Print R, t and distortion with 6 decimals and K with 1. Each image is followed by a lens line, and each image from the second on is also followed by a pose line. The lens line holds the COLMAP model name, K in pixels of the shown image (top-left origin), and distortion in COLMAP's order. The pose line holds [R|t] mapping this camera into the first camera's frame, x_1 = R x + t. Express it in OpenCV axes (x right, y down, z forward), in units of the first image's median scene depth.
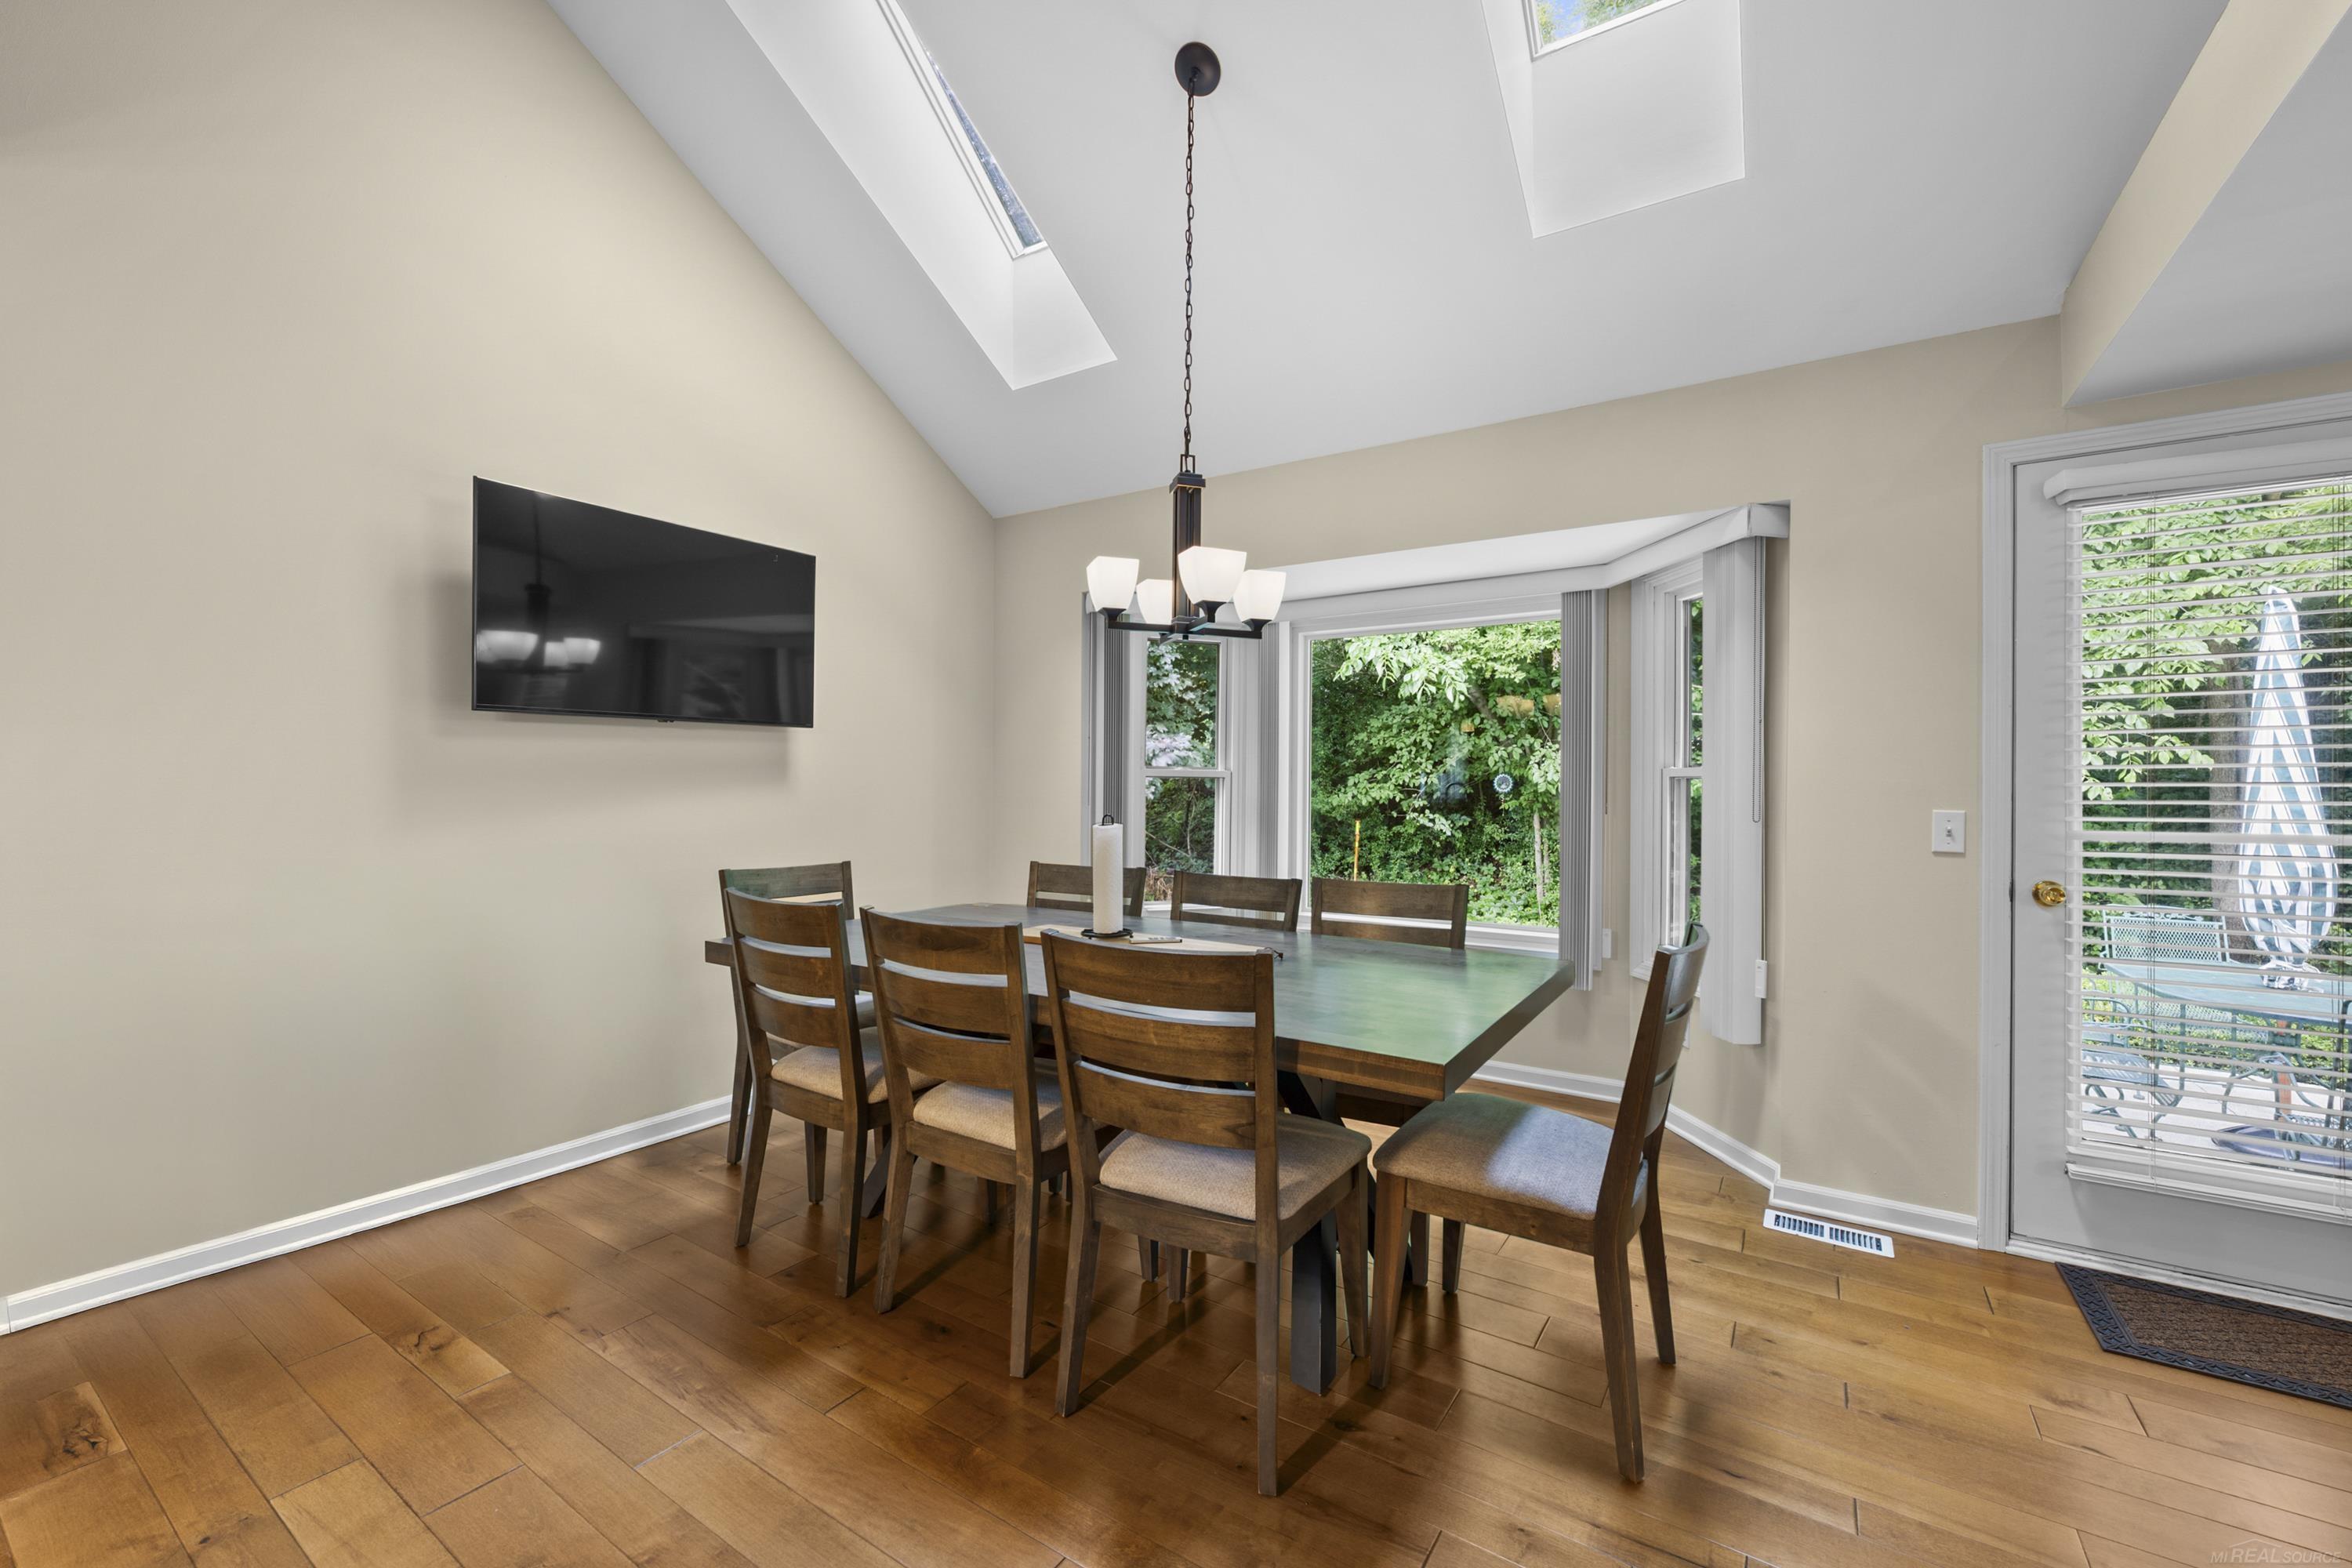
lens RADIAL K [[938.7, 0, 1184.1], [0, 938.7, 785.5], [0, 0, 1]] dist [-0.002710, -0.000197]
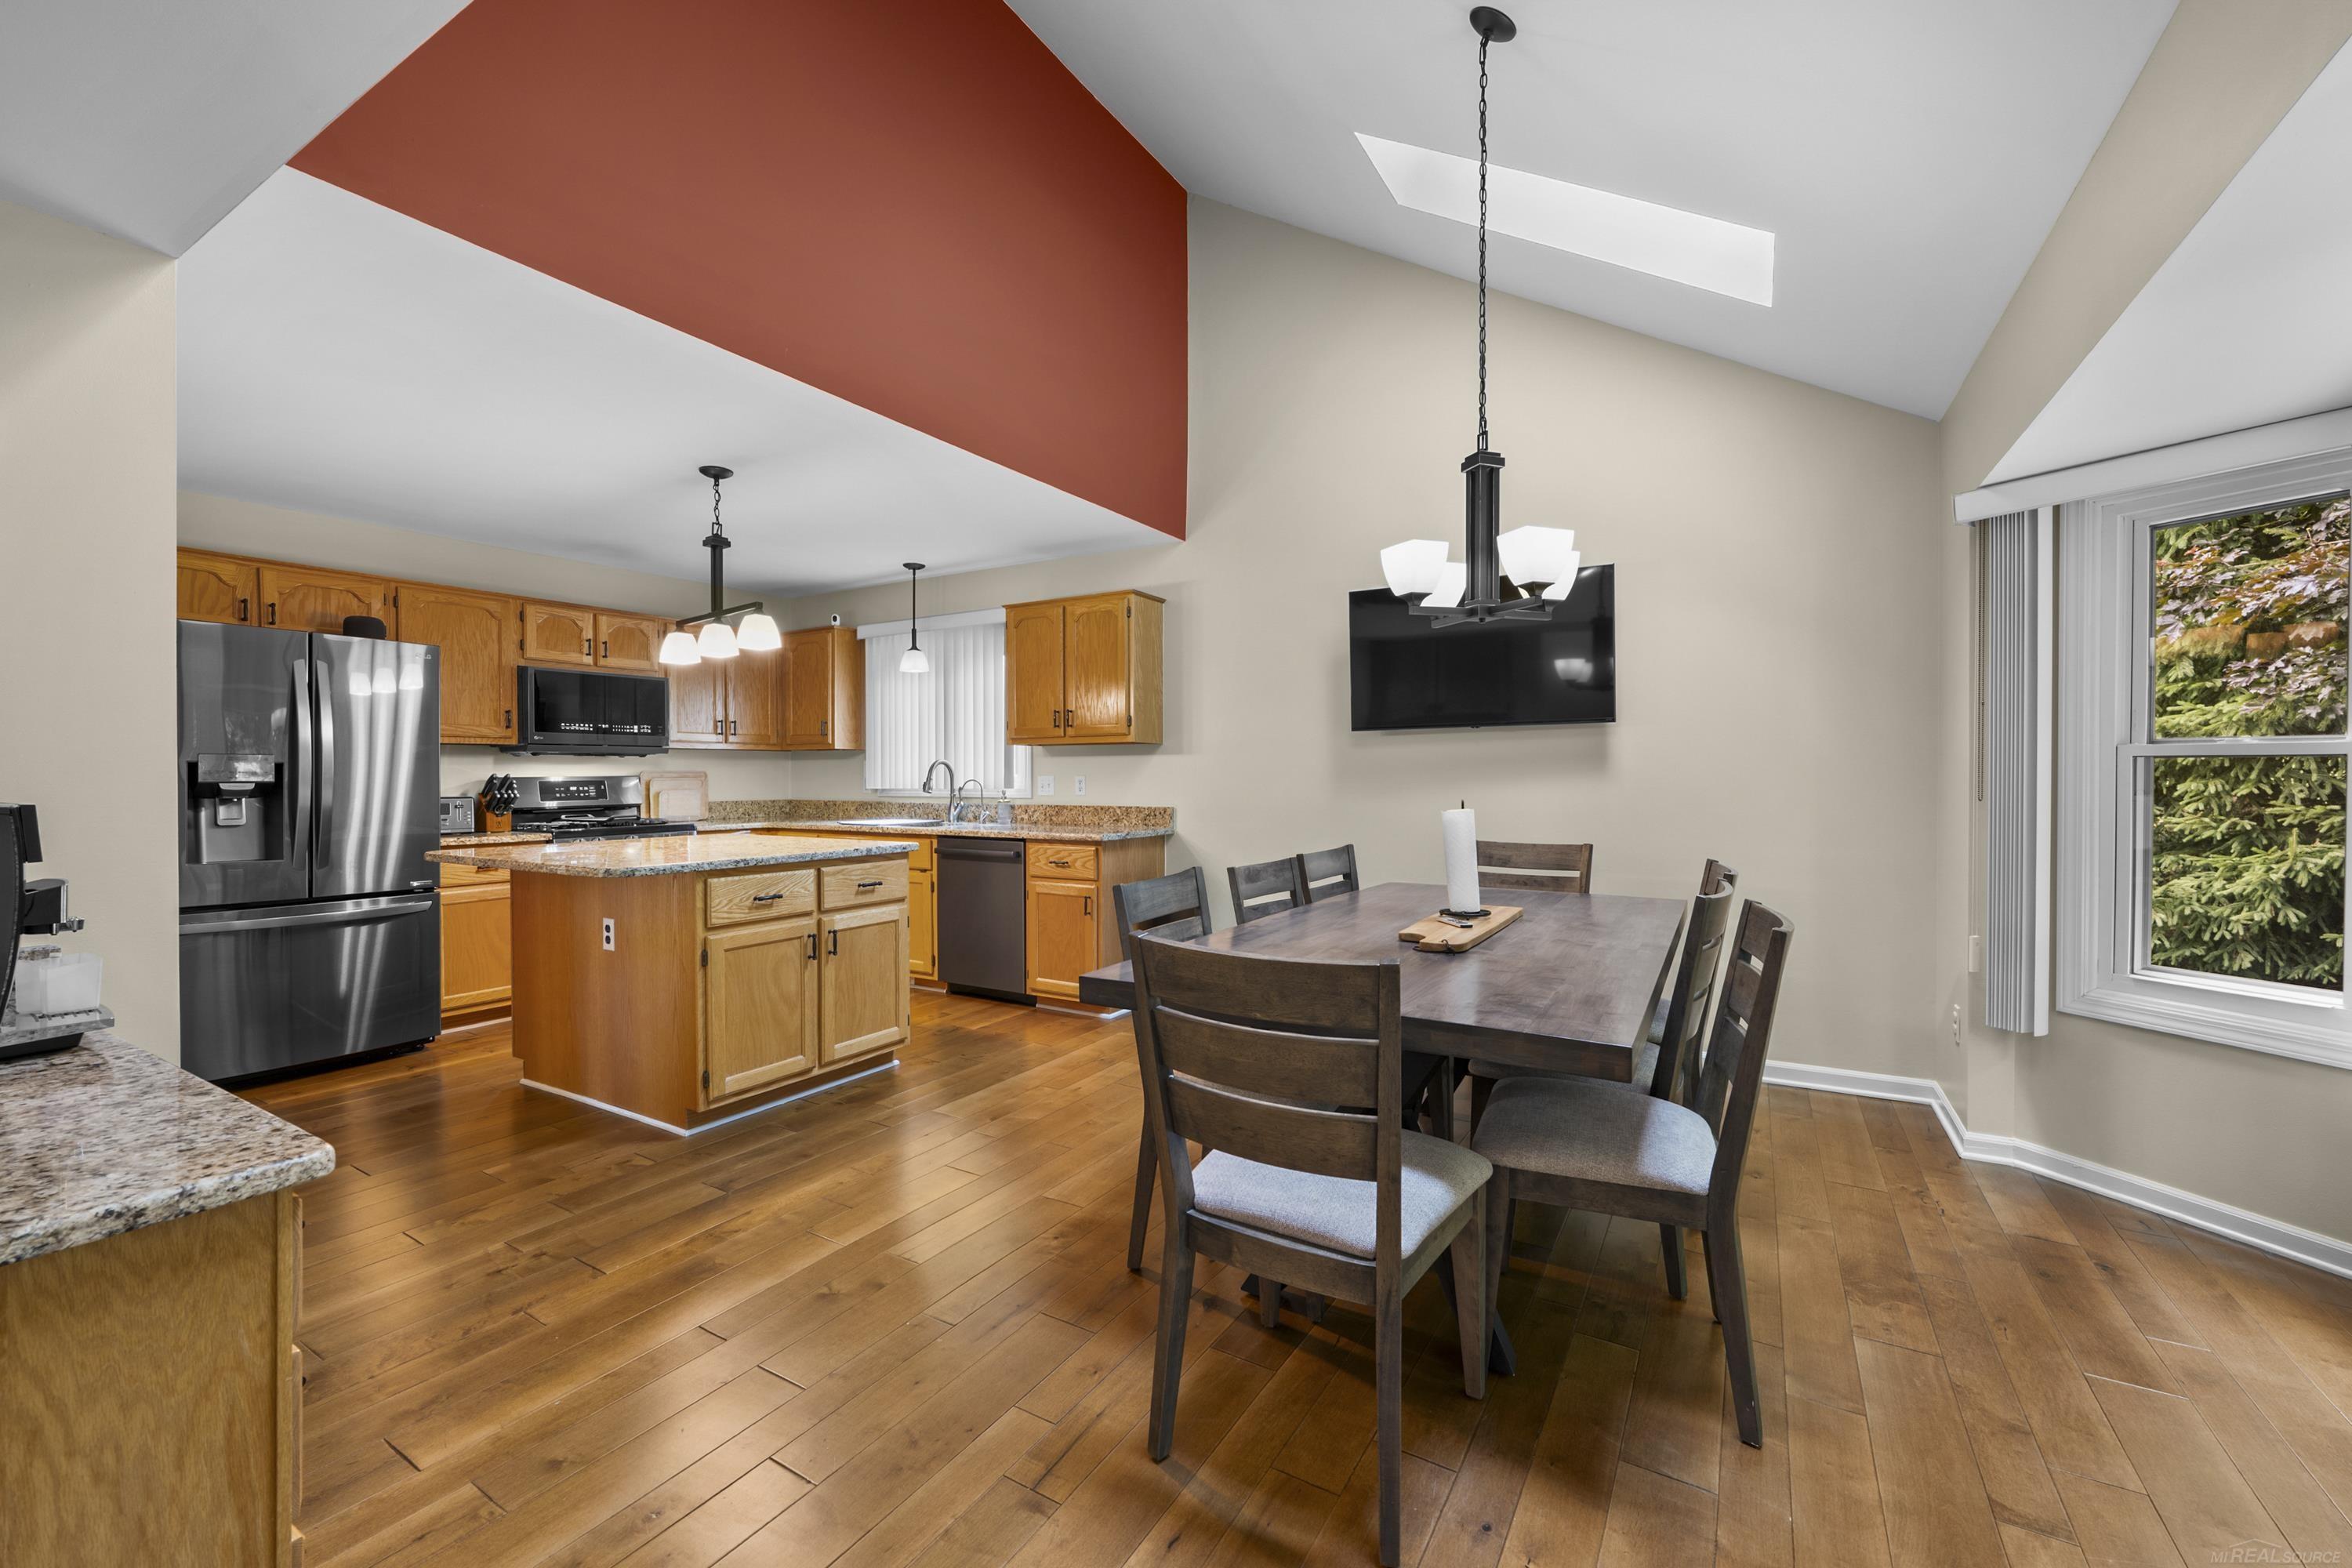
lens RADIAL K [[963.4, 0, 1171.2], [0, 963.4, 782.7], [0, 0, 1]] dist [-0.000423, 0.000044]
pose [[0.034353, 0.001504, -0.999409, 0.977922], [0.001432, 0.999998, 0.001554, 0.008732], [0.999409, -0.001484, 0.034350, 0.628679]]
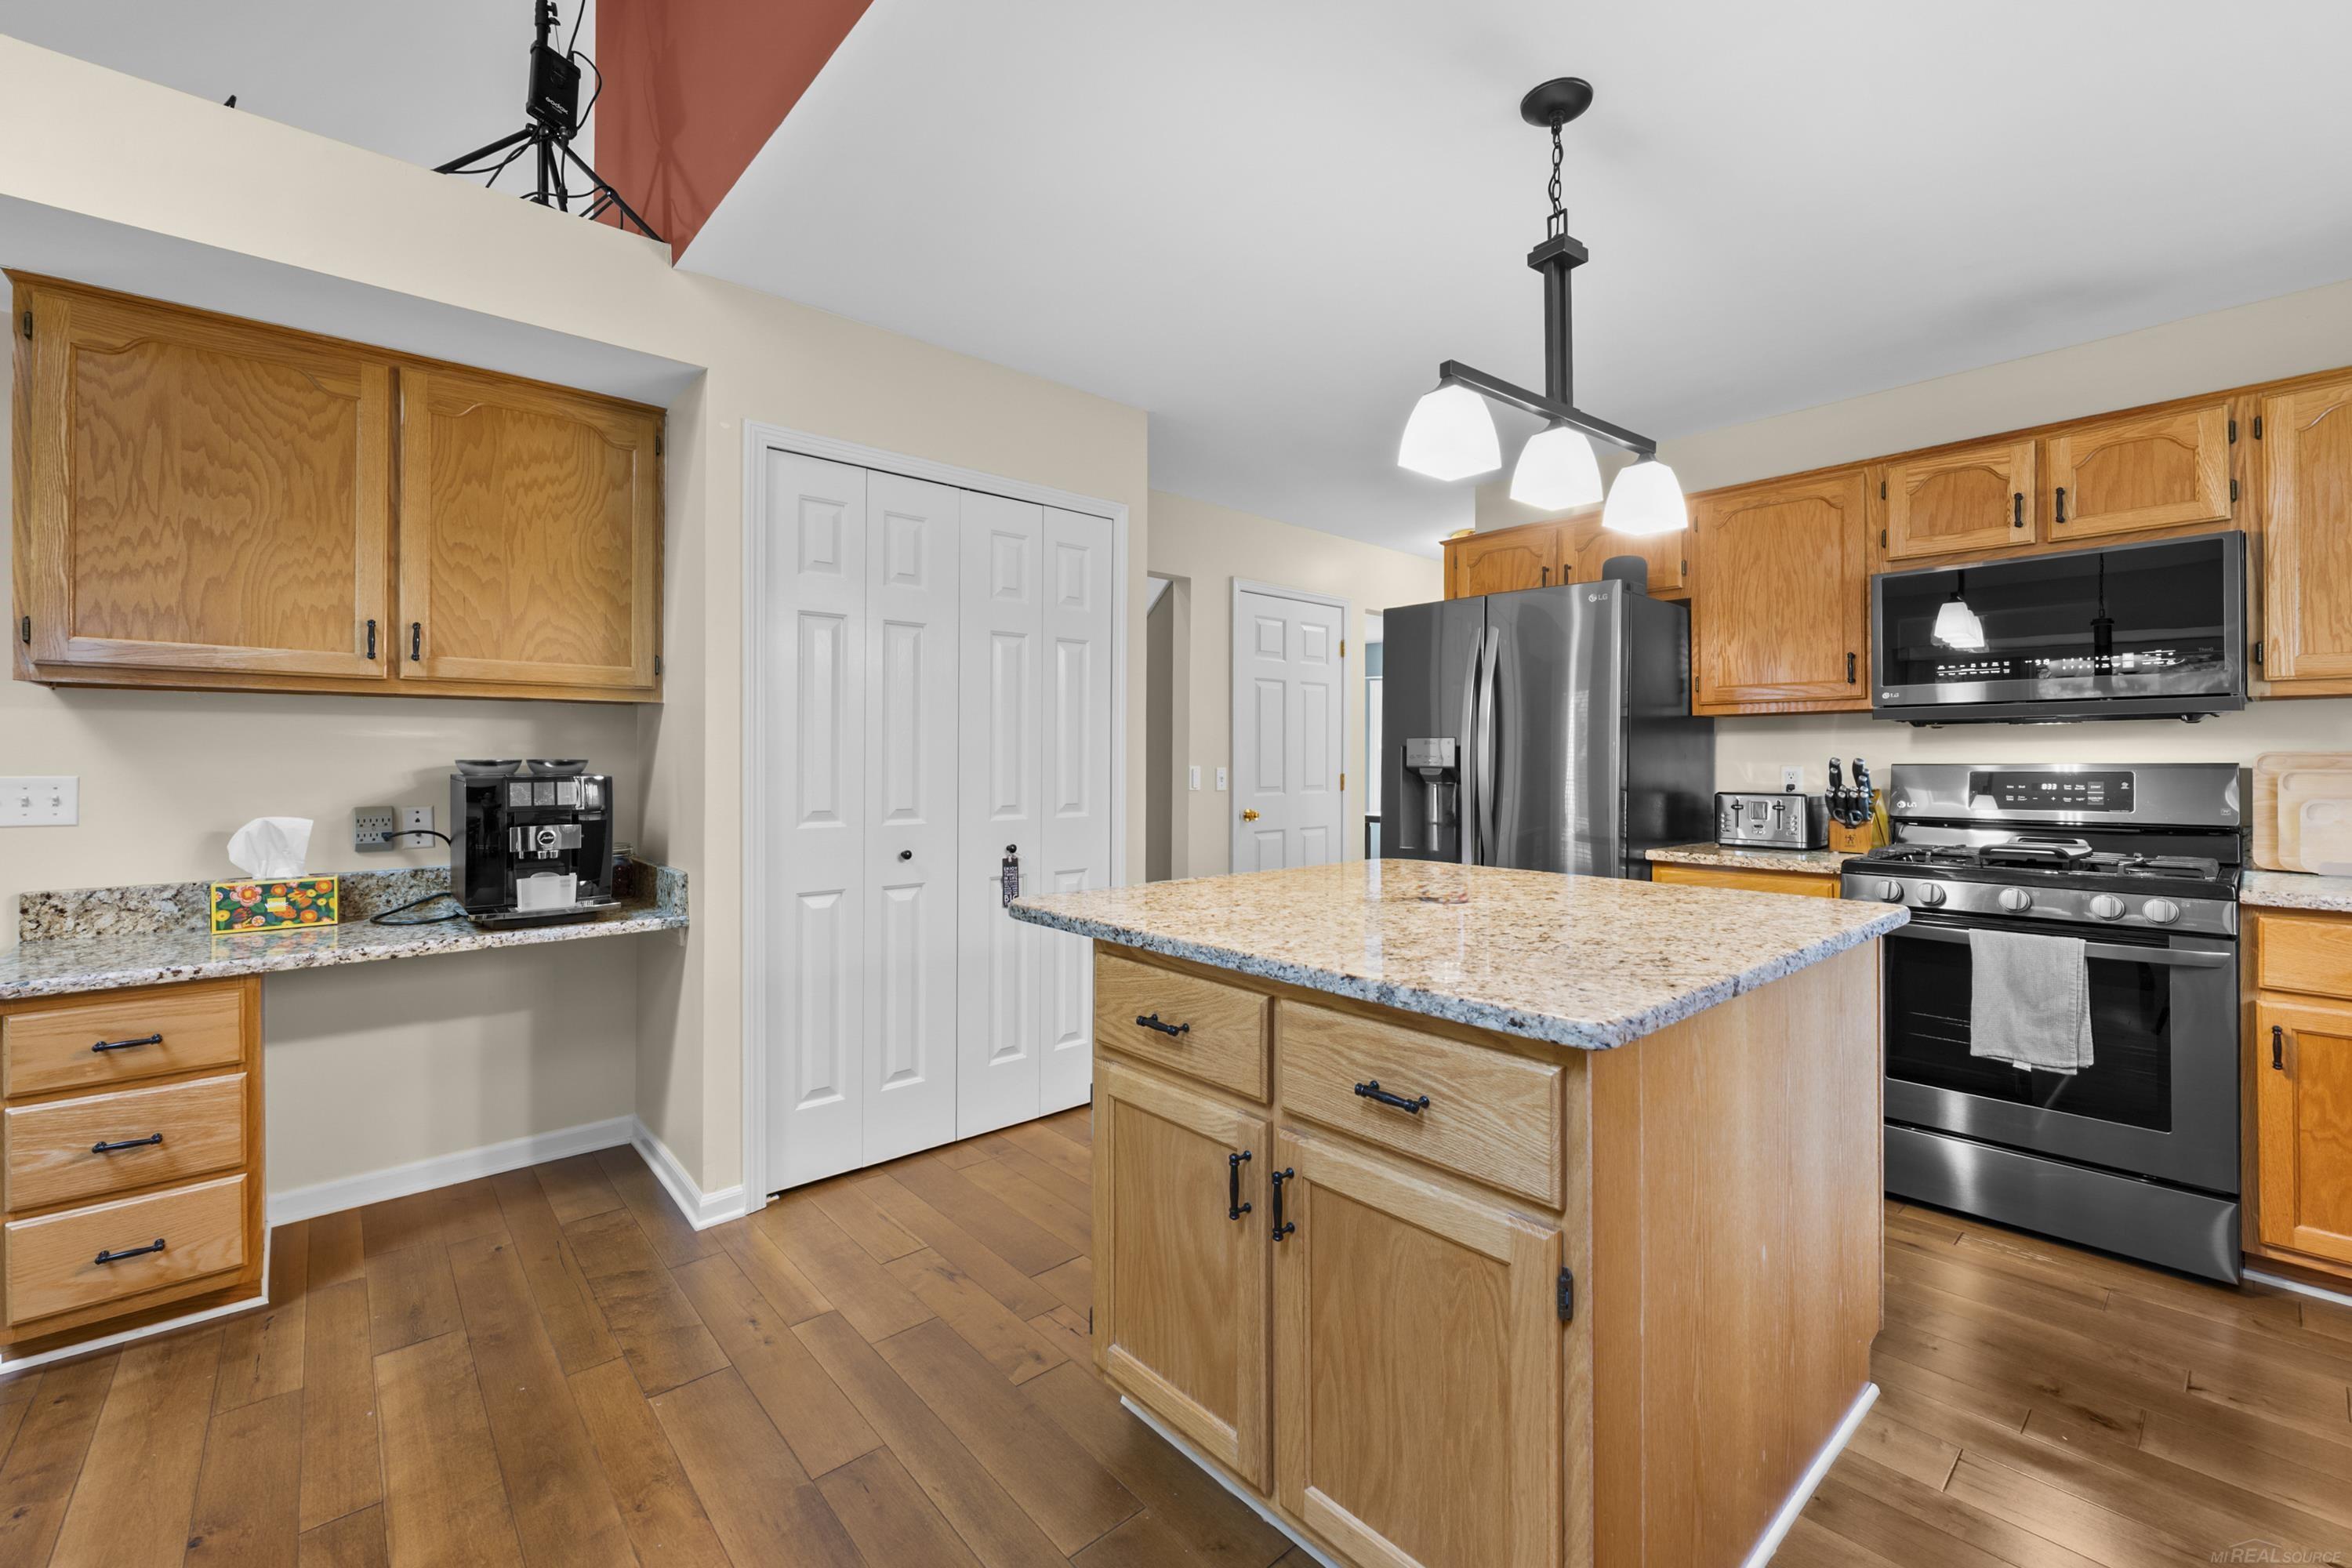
lens RADIAL K [[970.8, 0, 1173.0], [0, 970.8, 751.0], [0, 0, 1]] dist [-0.001846, -0.000240]
pose [[-0.963854, -0.006268, 0.266359, -0.514834], [-0.008123, 0.999950, -0.005861, -0.003196], [-0.266309, -0.007813, -0.963856, 0.717633]]
